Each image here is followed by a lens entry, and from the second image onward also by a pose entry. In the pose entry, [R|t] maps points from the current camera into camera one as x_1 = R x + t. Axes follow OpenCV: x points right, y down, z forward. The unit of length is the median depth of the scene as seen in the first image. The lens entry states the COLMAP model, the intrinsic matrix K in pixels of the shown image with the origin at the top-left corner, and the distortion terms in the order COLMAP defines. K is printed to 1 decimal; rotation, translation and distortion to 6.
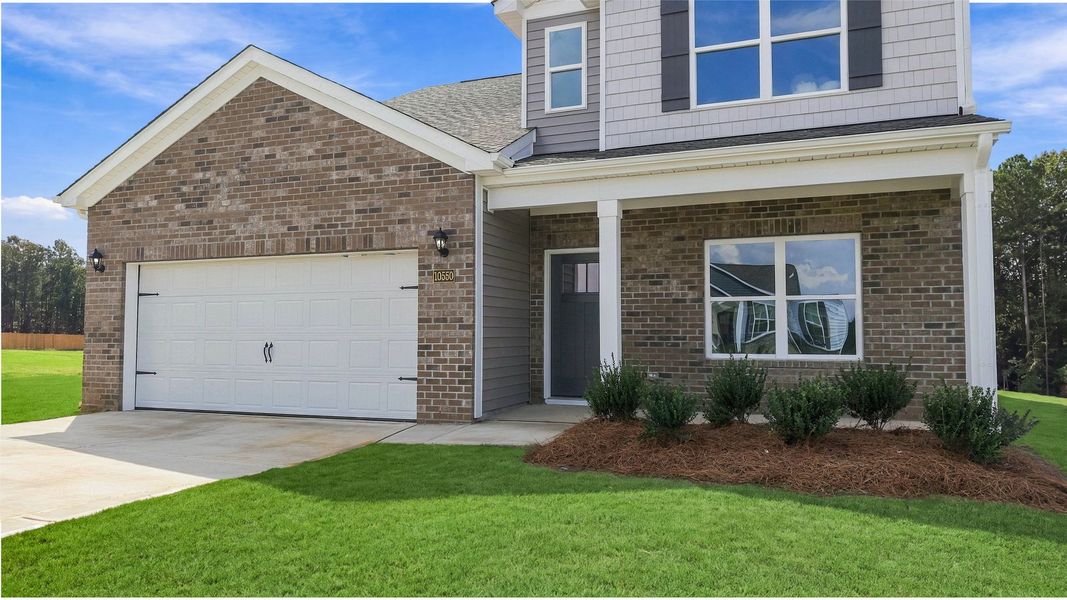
lens RADIAL K [[710.2, 0, 533.5], [0, 710.2, 300.0], [0, 0, 1]] dist [0.056488, -0.002160]
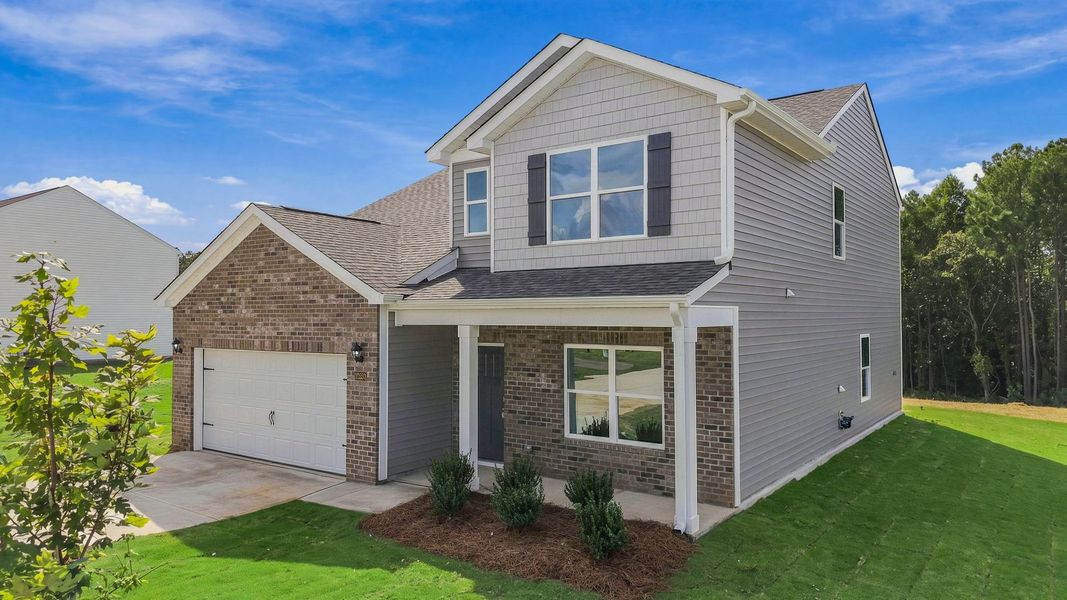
lens RADIAL K [[706.1, 0, 533.5], [0, 706.1, 300.0], [0, 0, 1]] dist [0.132218, -0.000273]
pose [[0.965556, -0.007282, -0.260094, 0.520451], [0.015697, 0.999418, 0.030292, -0.202727], [0.259722, -0.033331, 0.965108, -0.235057]]
